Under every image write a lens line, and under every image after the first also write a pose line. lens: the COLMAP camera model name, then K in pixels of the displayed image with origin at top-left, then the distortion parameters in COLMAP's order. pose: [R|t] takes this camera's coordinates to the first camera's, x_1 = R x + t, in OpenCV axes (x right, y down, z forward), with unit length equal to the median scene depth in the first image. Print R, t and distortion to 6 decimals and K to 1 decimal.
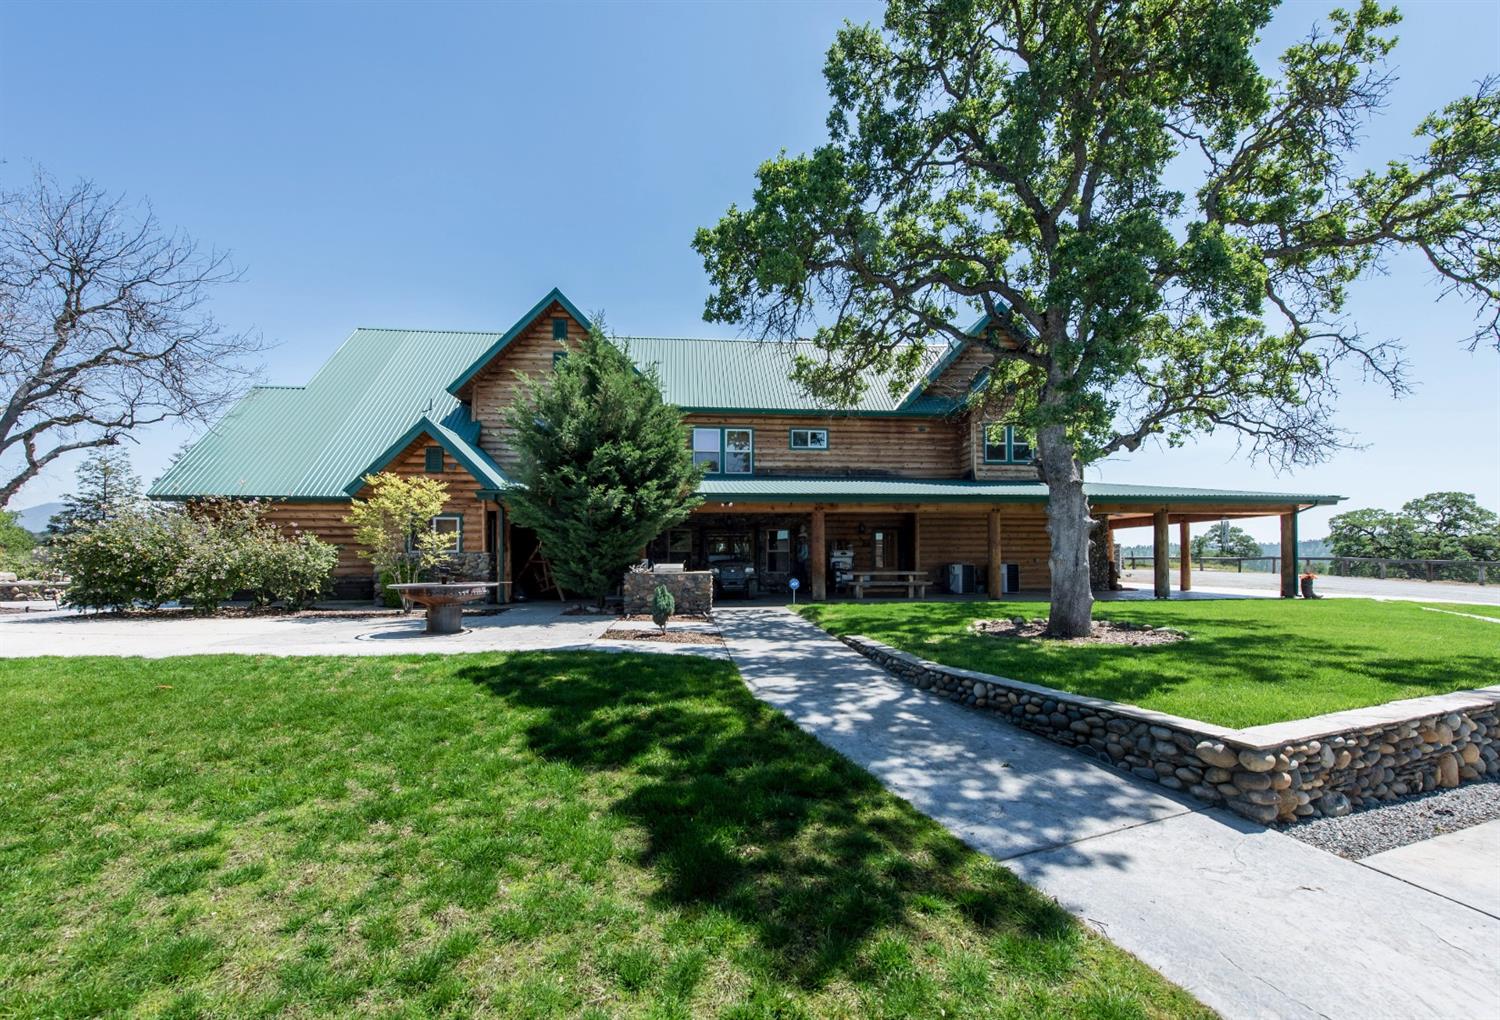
lens RADIAL K [[626.5, 0, 741.9], [0, 626.5, 553.7], [0, 0, 1]] dist [0.010613, -0.000748]
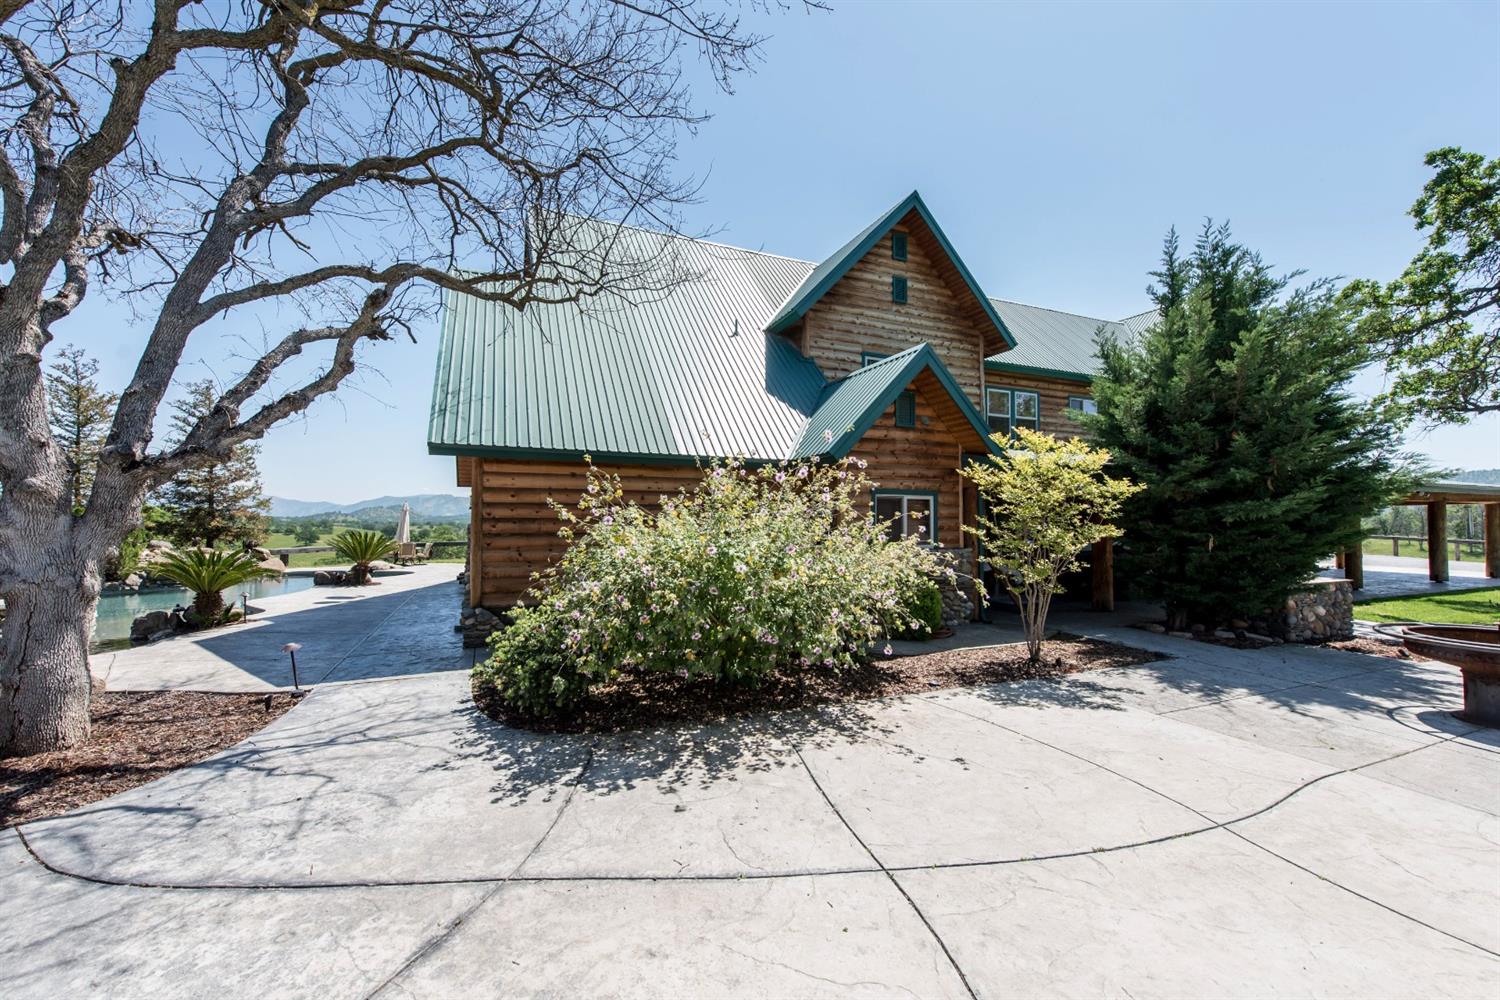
lens RADIAL K [[594.6, 0, 751.3], [0, 594.6, 502.3], [0, 0, 1]] dist [0.016662, 0.000217]
pose [[0.950164, 0.015066, 0.311387, -0.881008], [-0.009696, 0.999777, -0.018783, -0.039391], [-0.311601, 0.014828, 0.950097, 0.475307]]
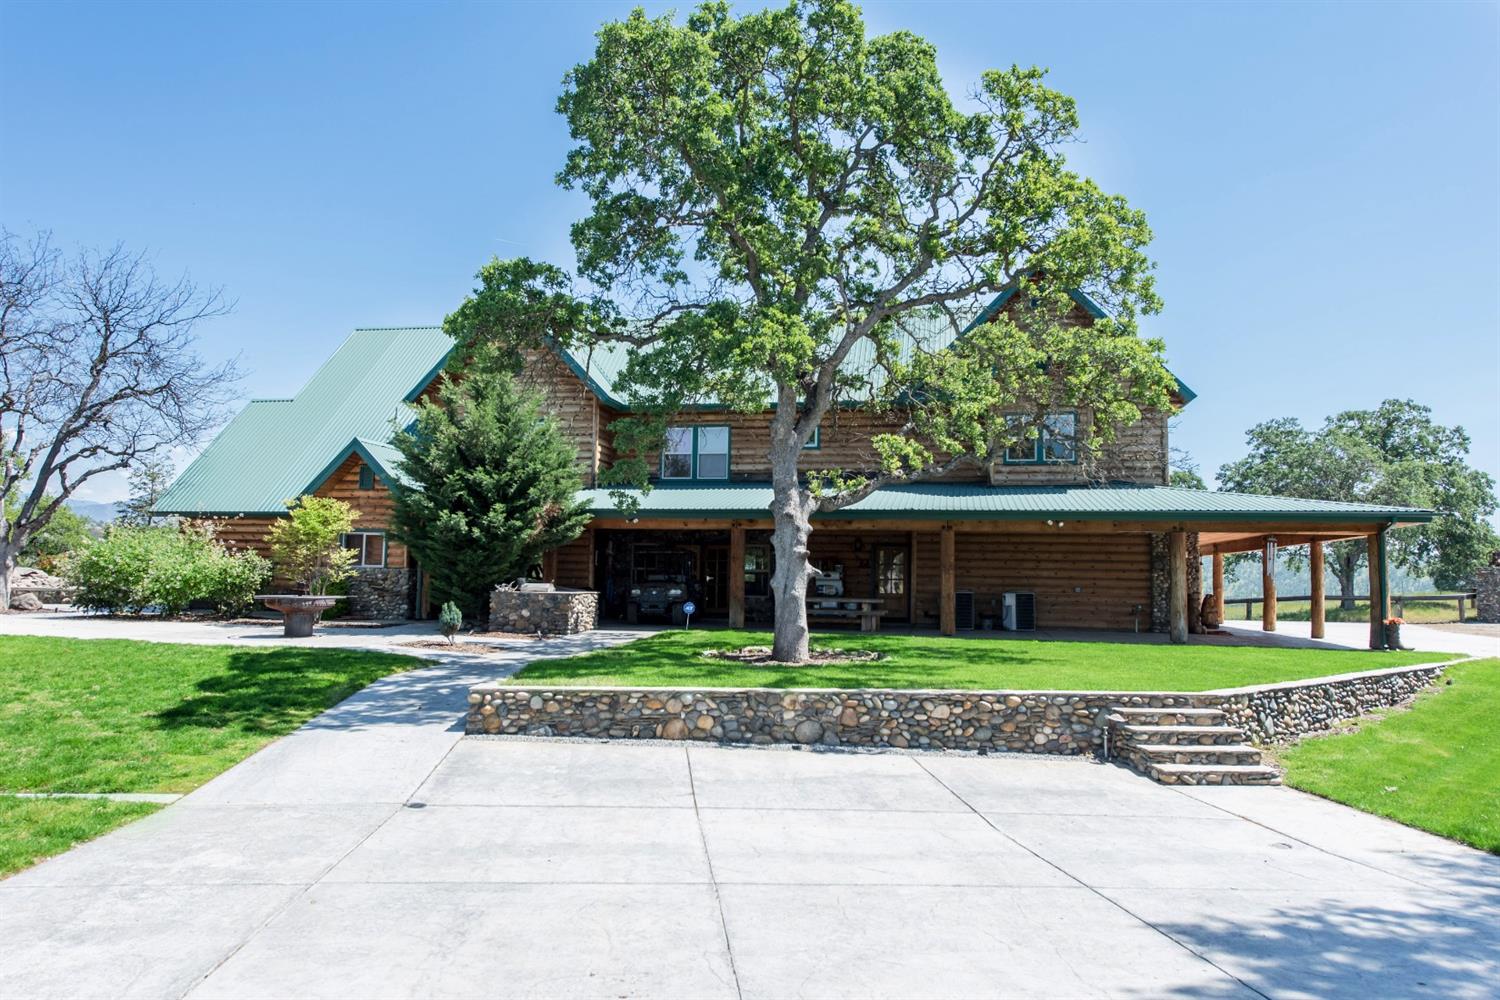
lens RADIAL K [[1017.1, 0, 749.9], [0, 1017.1, 502.0], [0, 0, 1]] dist [0.023843, 0.001476]
pose [[0.953310, -0.001624, -0.301990, 0.646065], [-0.017180, 0.998075, -0.059598, -0.020599], [0.301505, 0.062003, 0.951446, -0.422028]]
